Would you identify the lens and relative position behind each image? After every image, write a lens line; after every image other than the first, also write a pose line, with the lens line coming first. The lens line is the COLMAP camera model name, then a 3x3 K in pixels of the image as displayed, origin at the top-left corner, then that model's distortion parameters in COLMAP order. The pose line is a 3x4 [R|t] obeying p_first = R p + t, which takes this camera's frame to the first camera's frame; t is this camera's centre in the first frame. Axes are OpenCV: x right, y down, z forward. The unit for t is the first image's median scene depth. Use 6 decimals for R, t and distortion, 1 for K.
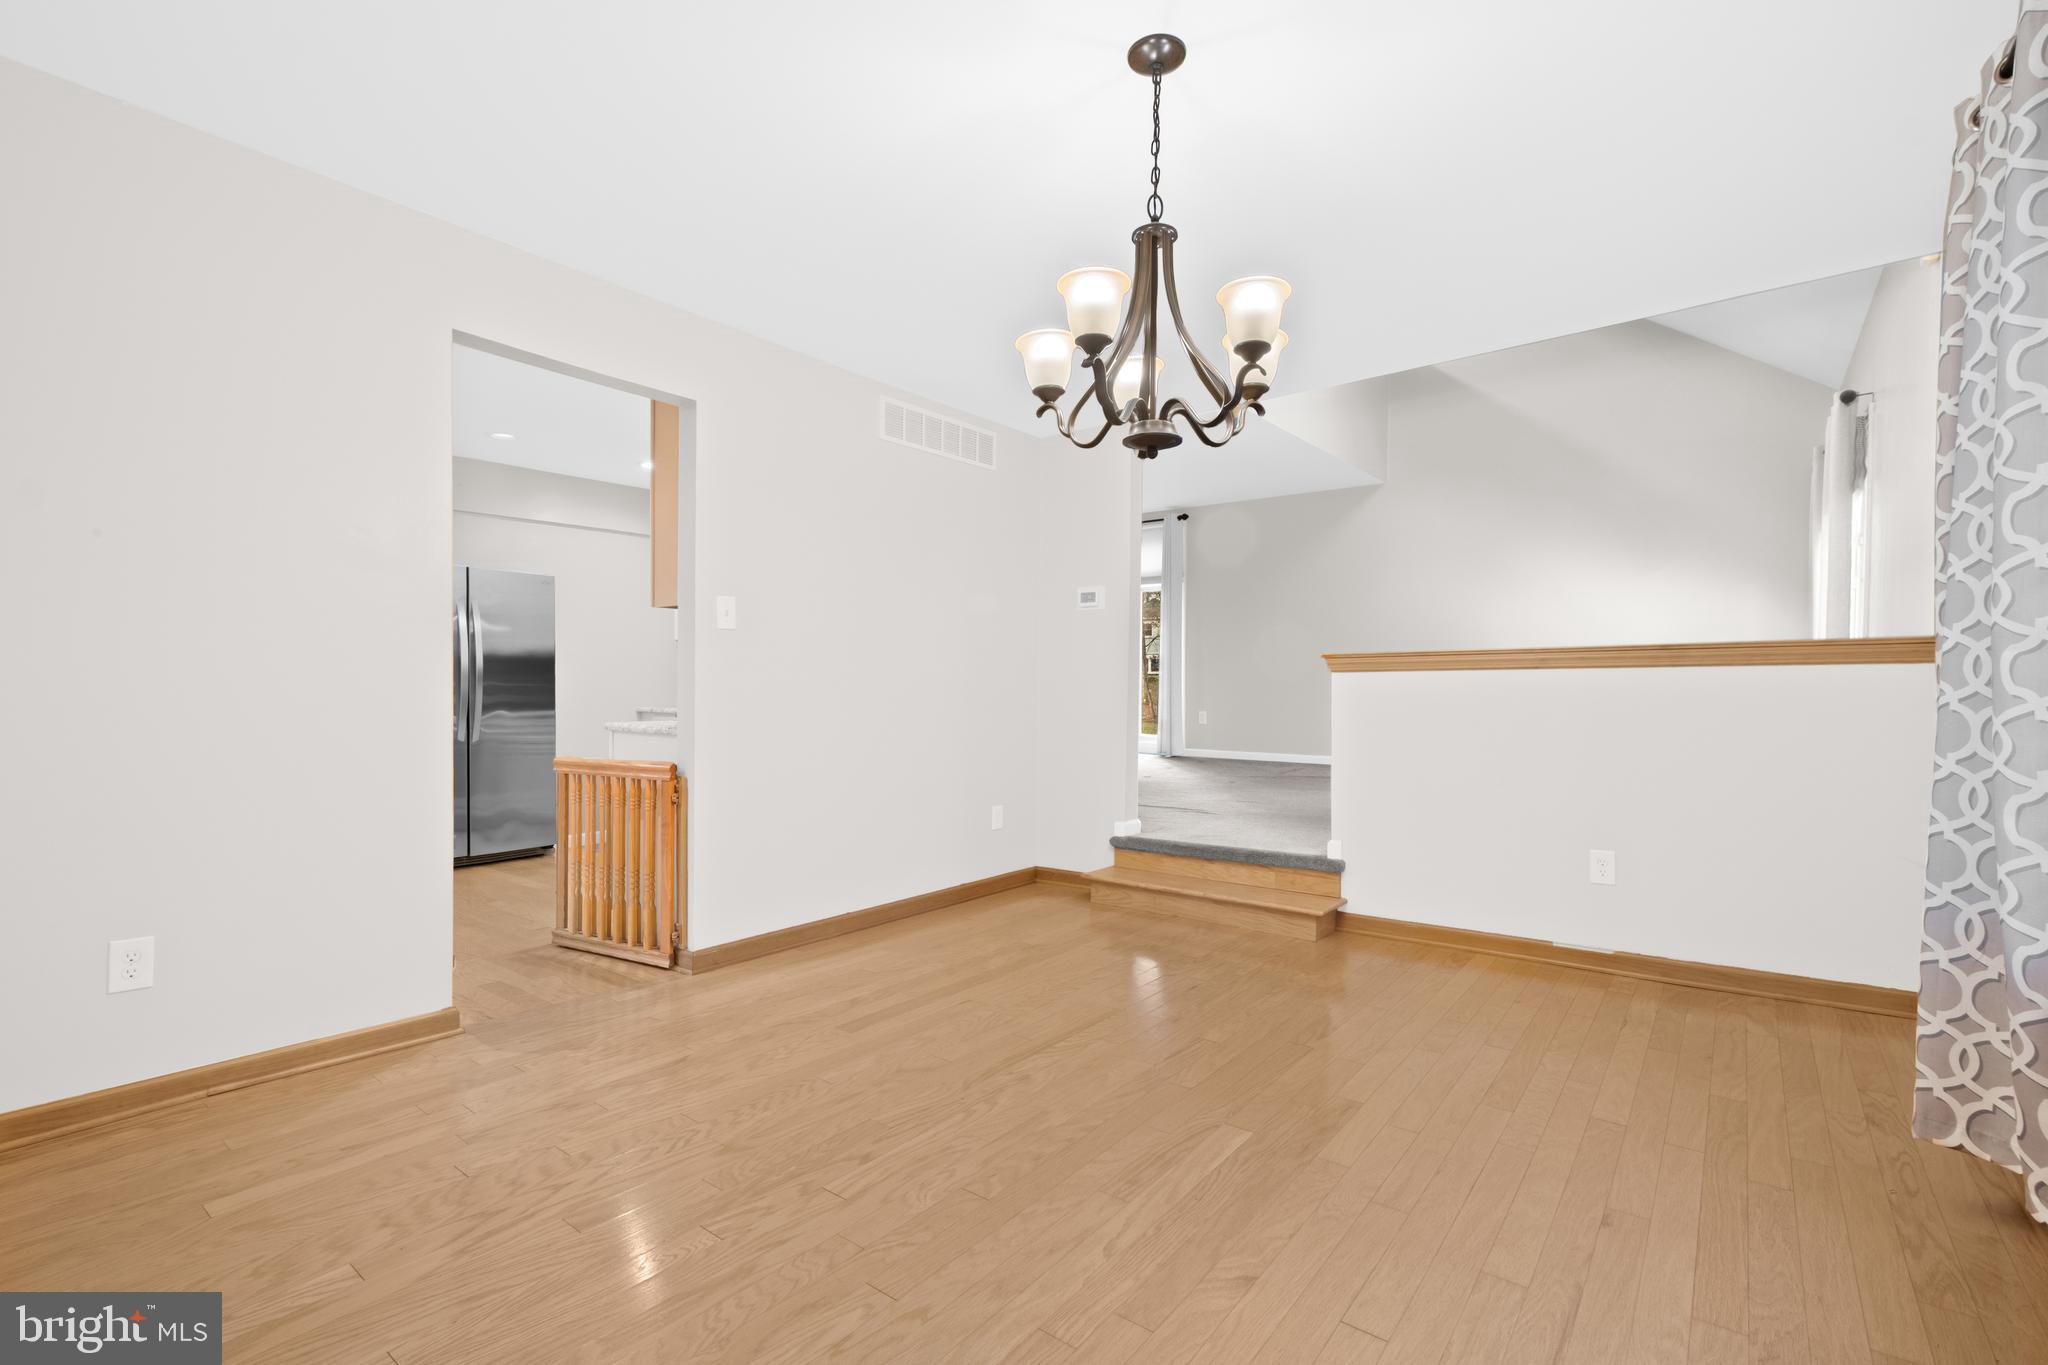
lens RADIAL K [[903.1, 0, 1038.7], [0, 903.1, 686.5], [0, 0, 1]] dist [0.005064, -0.000550]
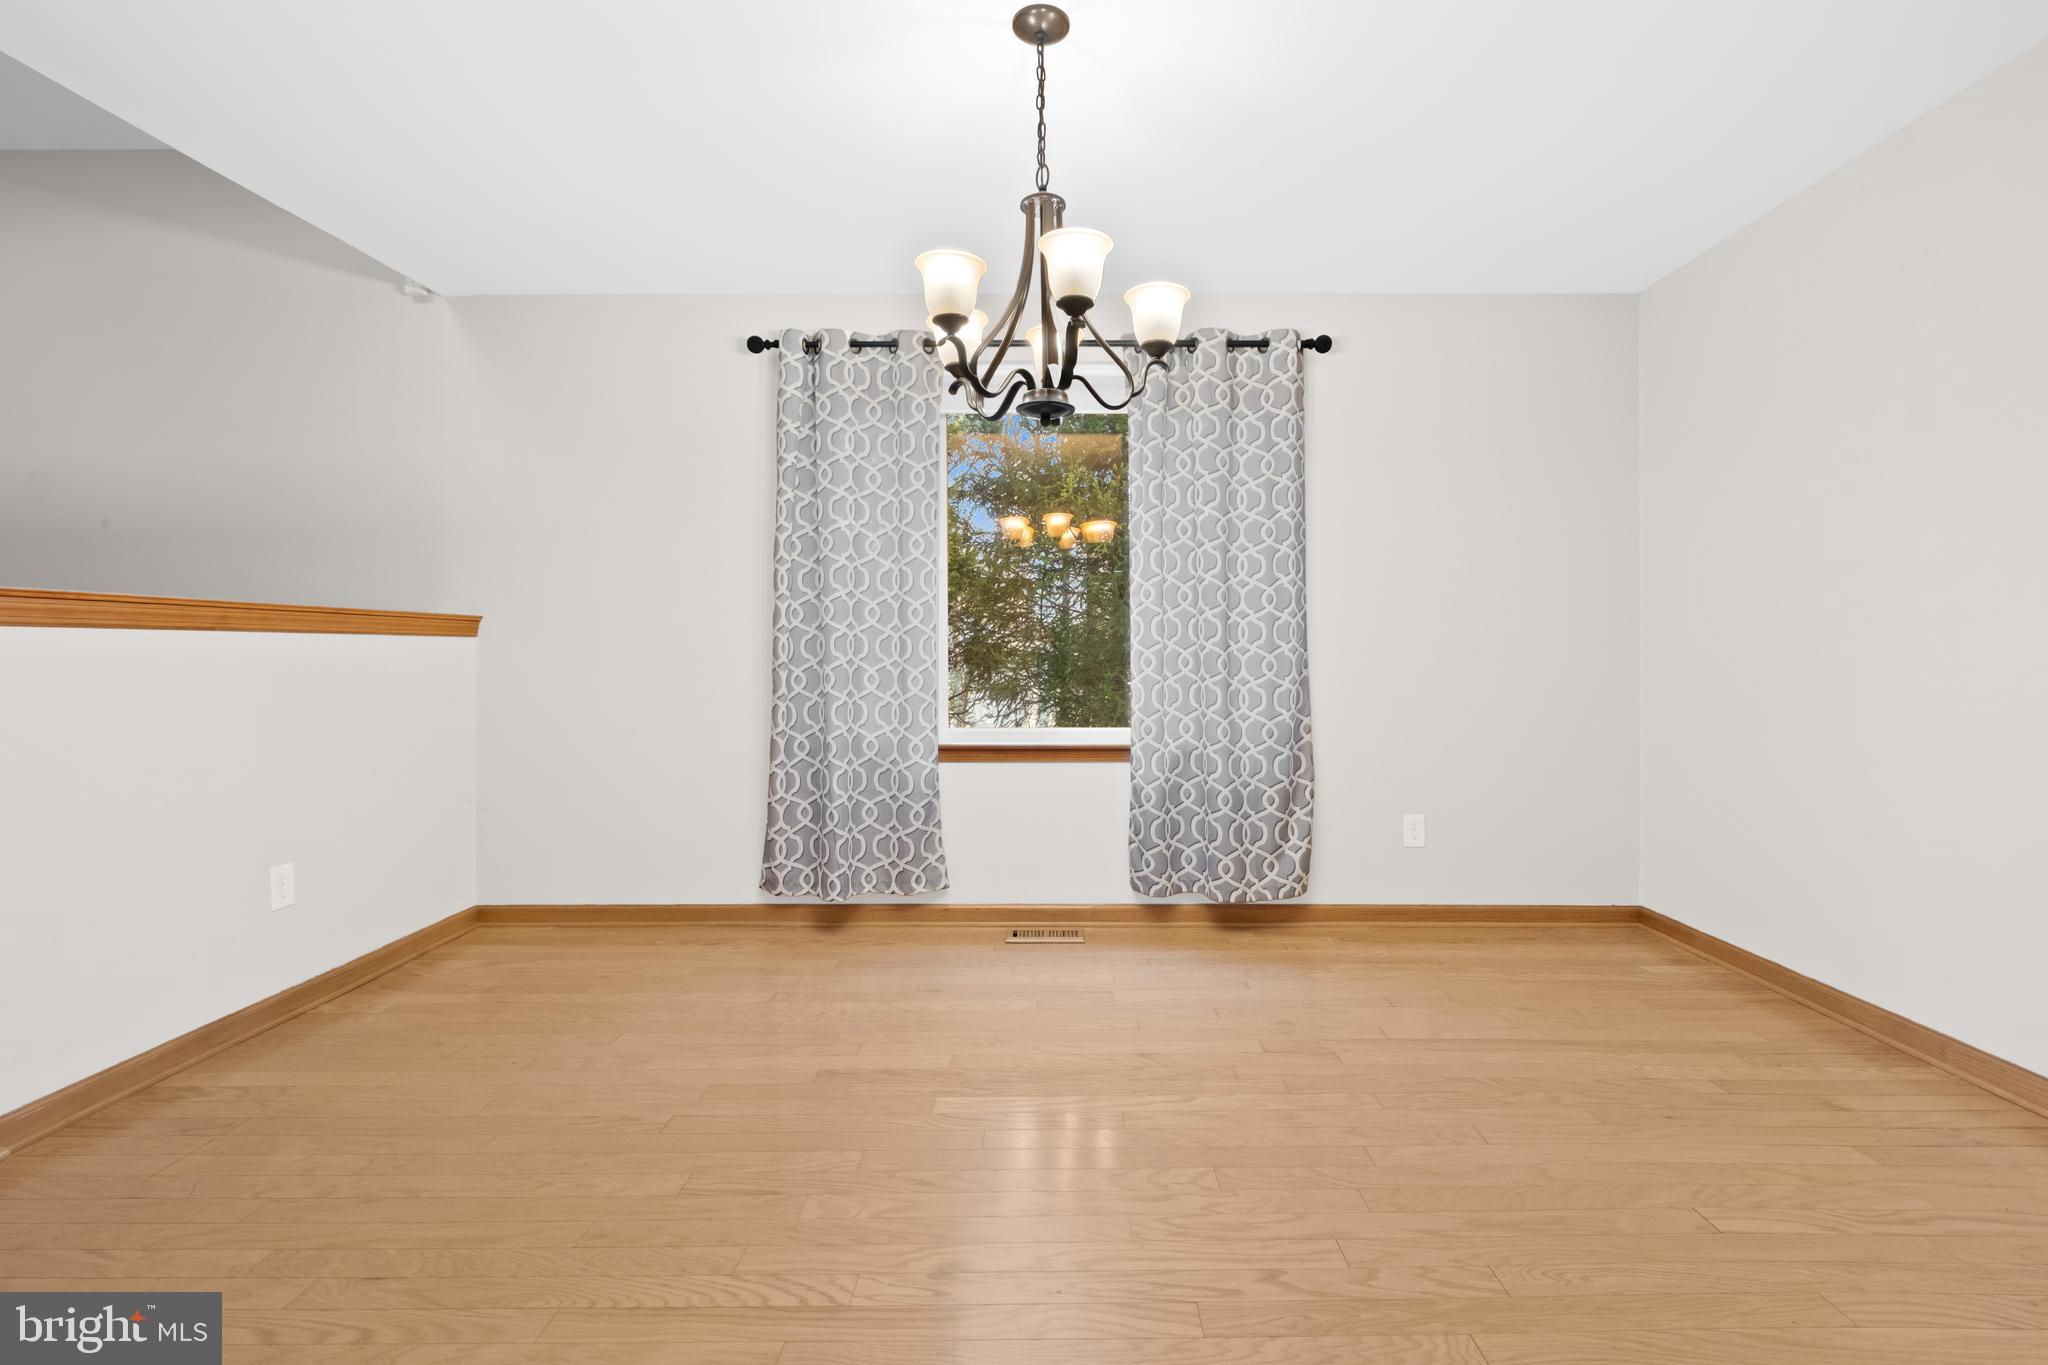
lens RADIAL K [[903.1, 0, 1046.0], [0, 903.1, 676.8], [0, 0, 1]] dist [0.005064, -0.000550]
pose [[-0.594219, -0.015668, 0.804151, -0.711340], [-0.001840, 0.999834, 0.018122, 0.005782], [-0.804301, 0.009289, -0.594149, 1.667770]]
